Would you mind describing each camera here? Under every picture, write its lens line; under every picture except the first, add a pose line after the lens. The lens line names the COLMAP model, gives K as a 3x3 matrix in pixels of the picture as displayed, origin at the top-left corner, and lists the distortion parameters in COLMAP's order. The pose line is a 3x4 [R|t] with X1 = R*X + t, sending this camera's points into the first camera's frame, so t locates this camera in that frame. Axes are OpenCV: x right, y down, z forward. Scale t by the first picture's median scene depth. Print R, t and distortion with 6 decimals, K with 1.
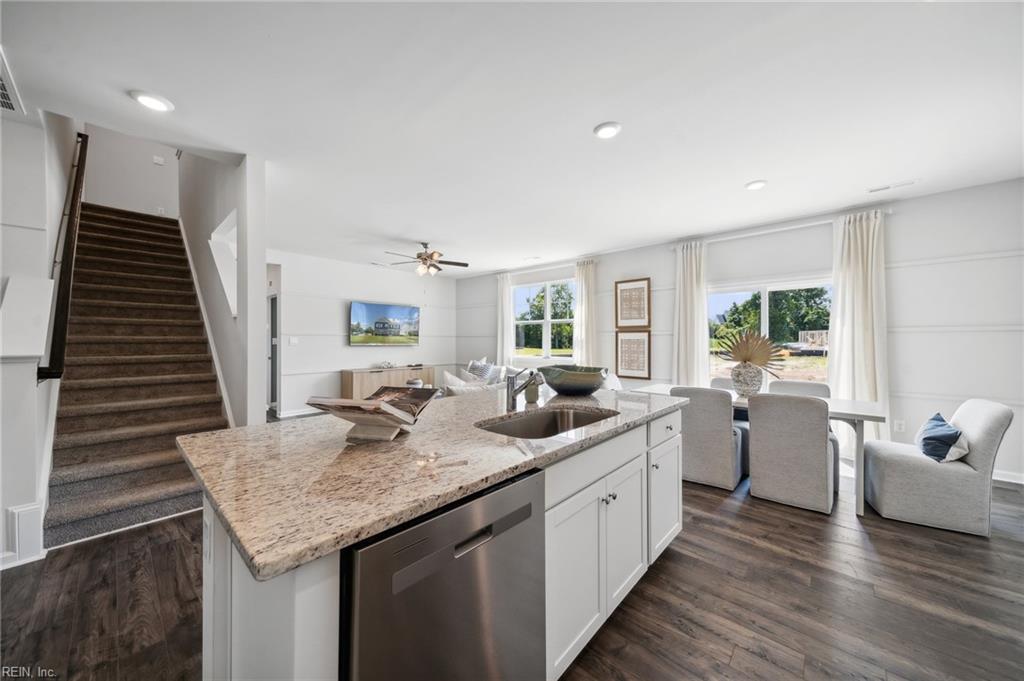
lens RADIAL K [[357.1, 0, 512.0], [0, 357.1, 340.5], [0, 0, 1]] dist [0.001090, 0.000030]
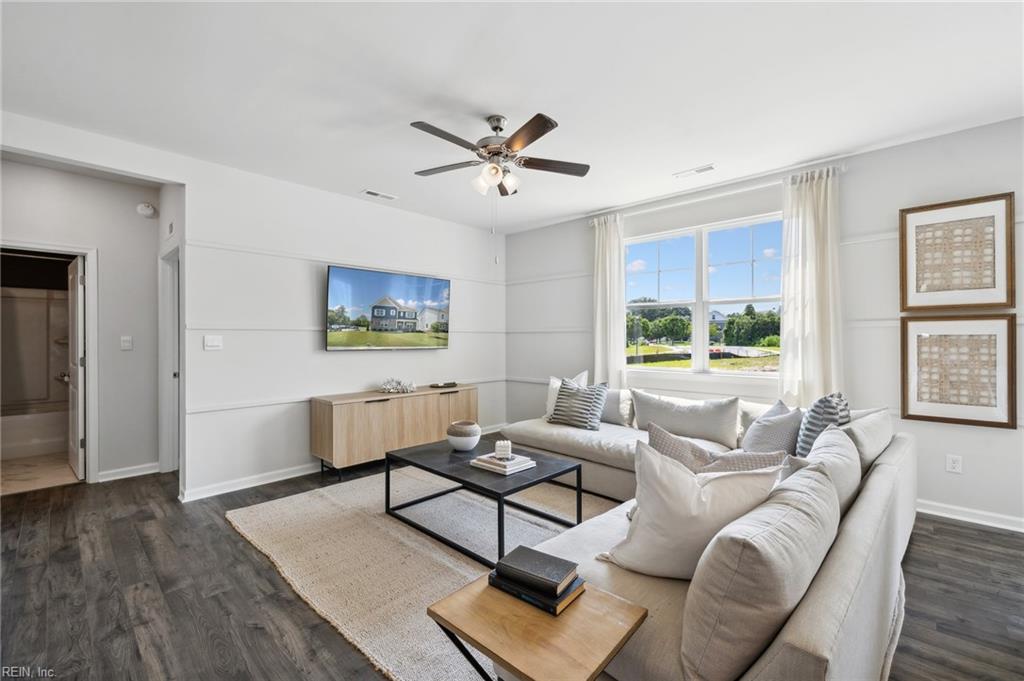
lens RADIAL K [[428.4, 0, 512.0], [0, 428.4, 340.5], [0, 0, 1]] dist [-0.002091, -0.000601]
pose [[0.999836, -0.004232, -0.017603, -0.166626], [0.004253, 0.999990, 0.001148, 0.000365], [0.017598, -0.001223, 0.999844, 0.368421]]
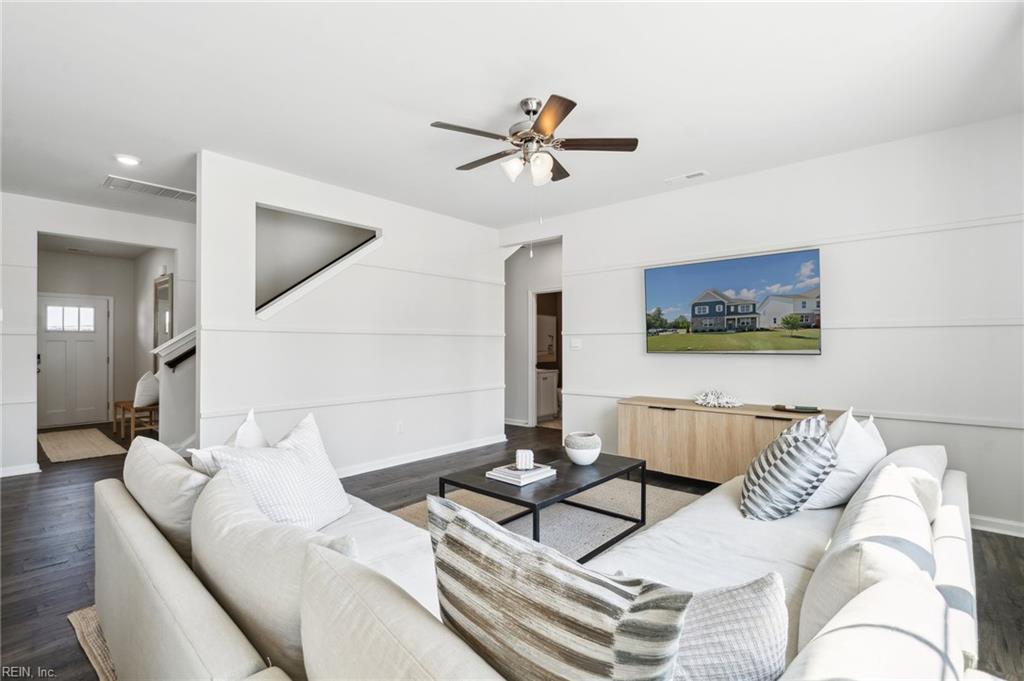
lens RADIAL K [[452.4, 0, 511.9], [0, 452.4, 352.9], [0, 0, 1]] dist [0.001810, 0.000176]
pose [[-0.000788, -0.007376, -0.999972, 0.208425], [0.003066, 0.999968, -0.007379, 0.016663], [0.999995, -0.003072, -0.000766, 0.767315]]
